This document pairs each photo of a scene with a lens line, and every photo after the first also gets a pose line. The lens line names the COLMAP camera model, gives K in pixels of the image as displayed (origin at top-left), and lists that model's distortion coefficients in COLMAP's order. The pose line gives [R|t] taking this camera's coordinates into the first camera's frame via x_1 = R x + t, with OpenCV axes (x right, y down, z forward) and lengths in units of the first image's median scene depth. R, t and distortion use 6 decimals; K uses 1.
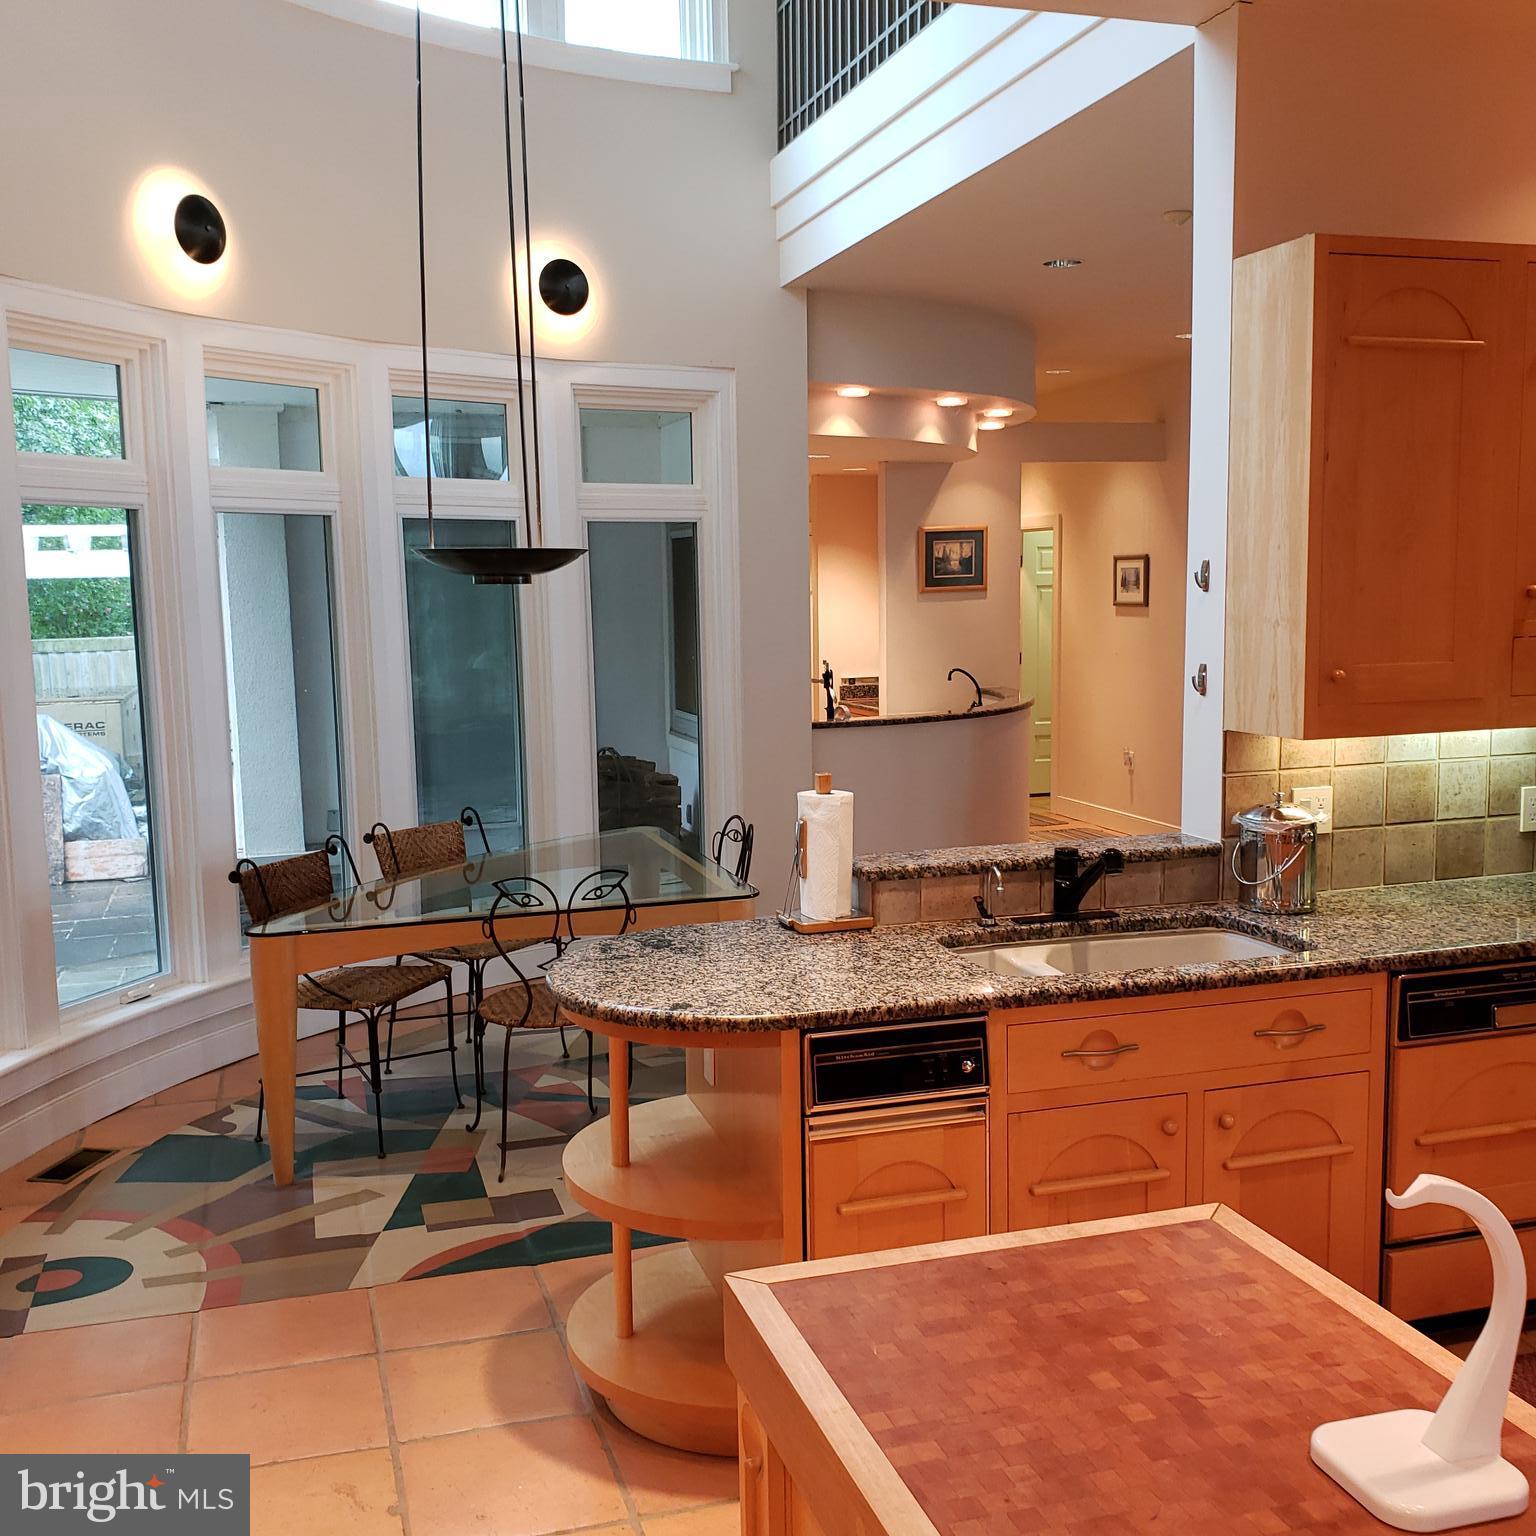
lens RADIAL K [[1585.3, 0, 756.9], [0, 1585.3, 770.7], [0, 0, 1]] dist [0.011747, 0.000000]
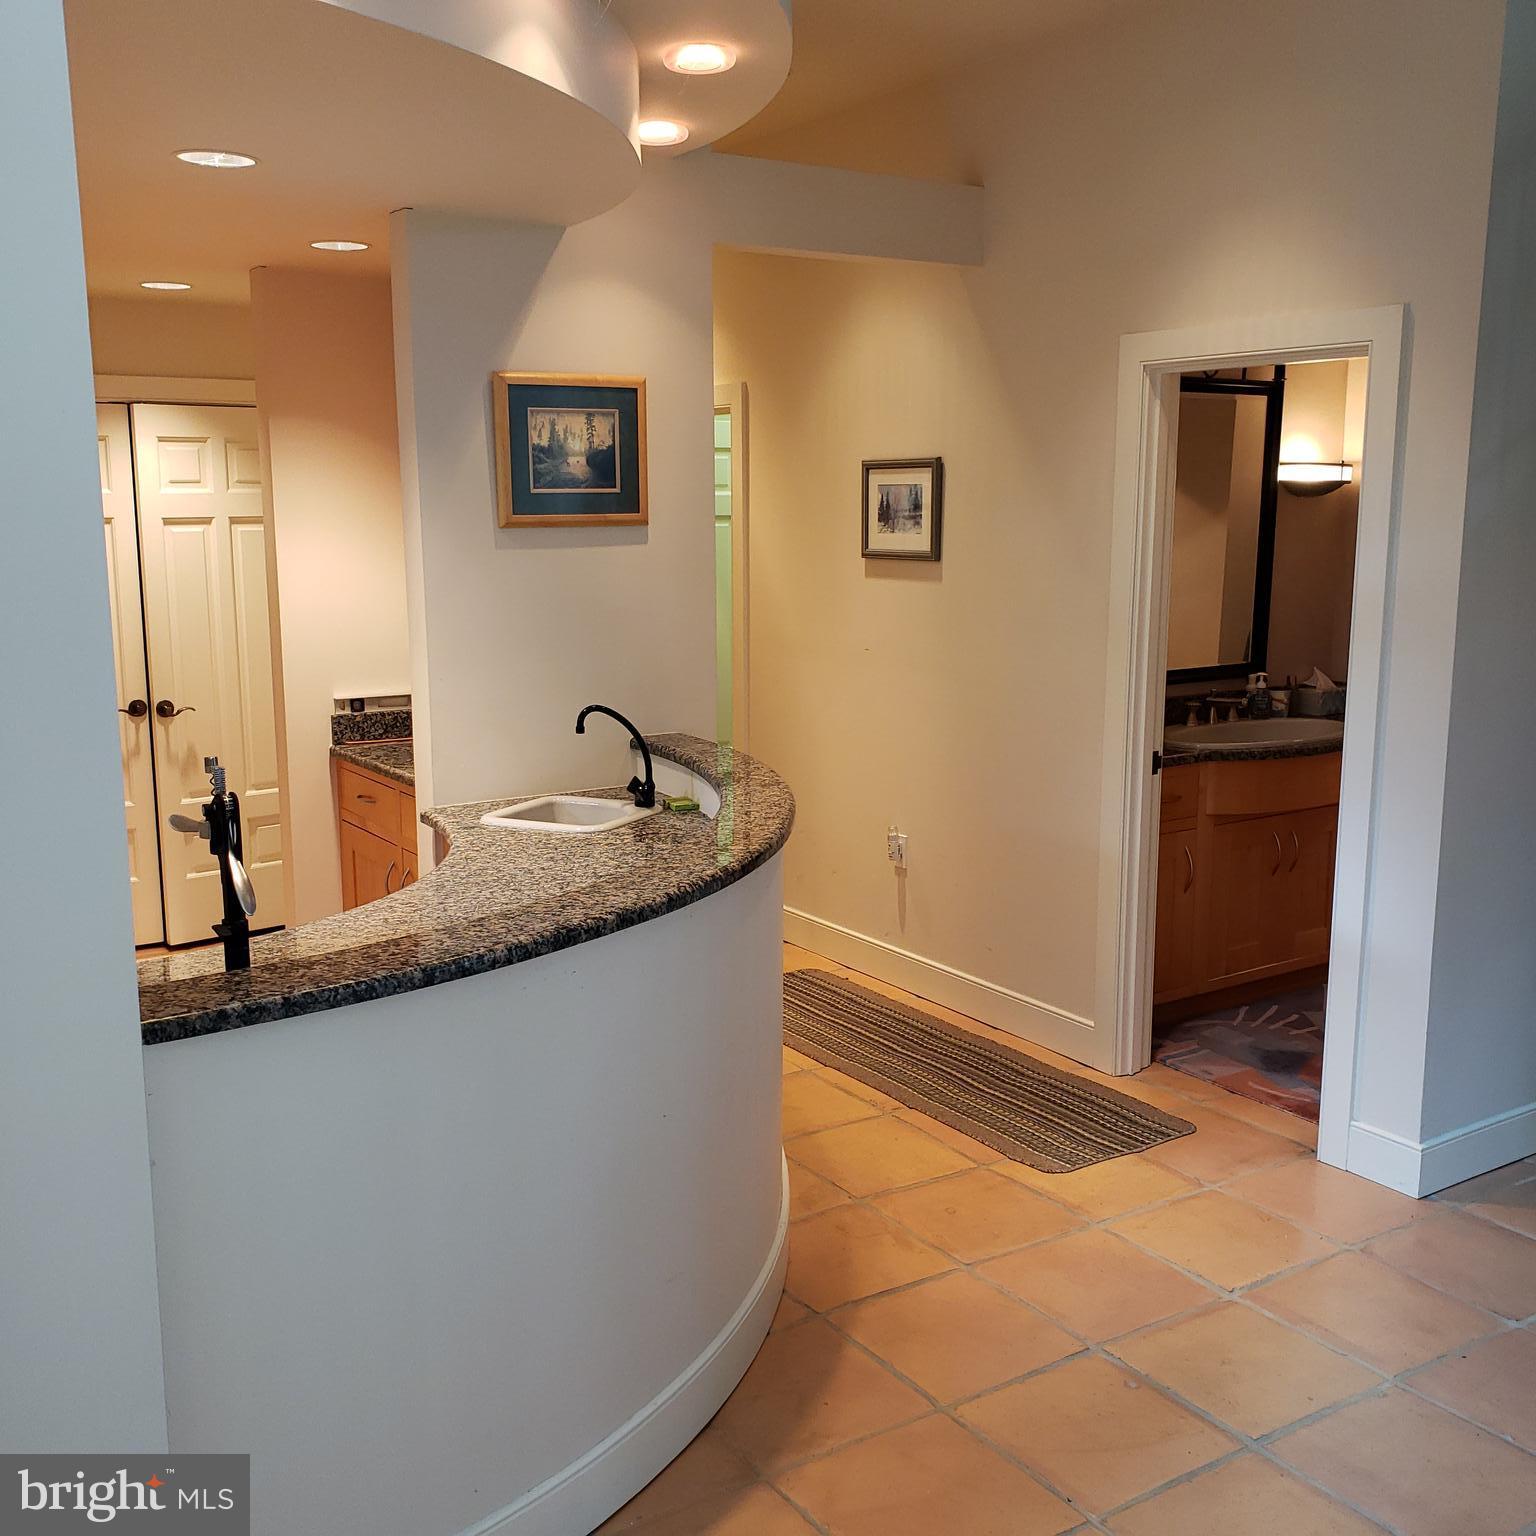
lens RADIAL K [[1585.3, 0, 736.1], [0, 1585.3, 769.8], [0, 0, 1]] dist [0.011747, 0.000000]
pose [[0.961790, -0.037284, 0.271239, 0.045103], [0.028999, 0.998984, 0.034493, -0.059375], [-0.272250, -0.025309, 0.961894, 0.562768]]
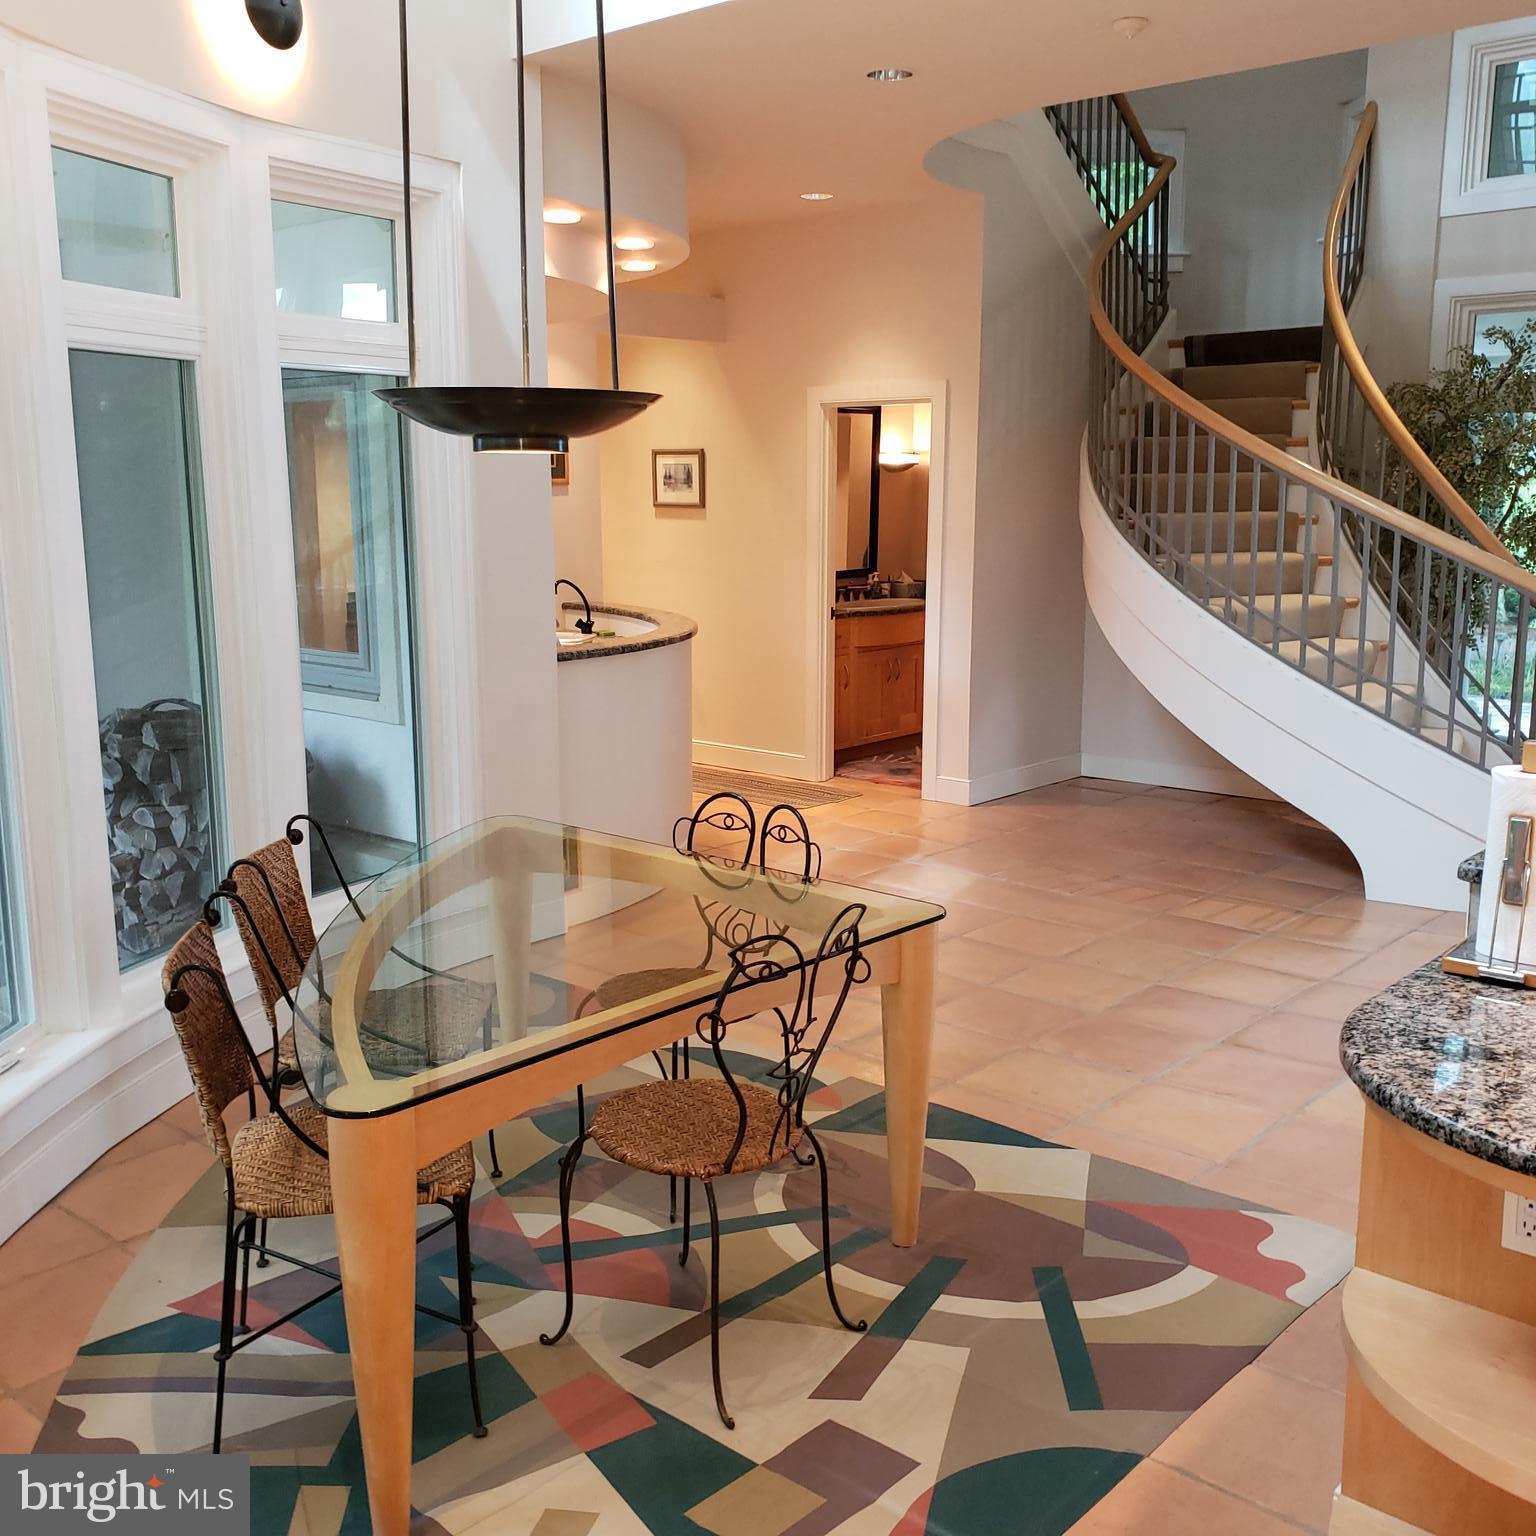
lens RADIAL K [[1585.3, 0, 757.7], [0, 1585.3, 768.6], [0, 0, 1]] dist [0.011747, 0.000000]
pose [[0.845726, -0.087960, 0.526318, -0.227427], [0.059668, 0.995724, 0.070530, -0.019364], [-0.530271, -0.028244, 0.847357, 0.237592]]
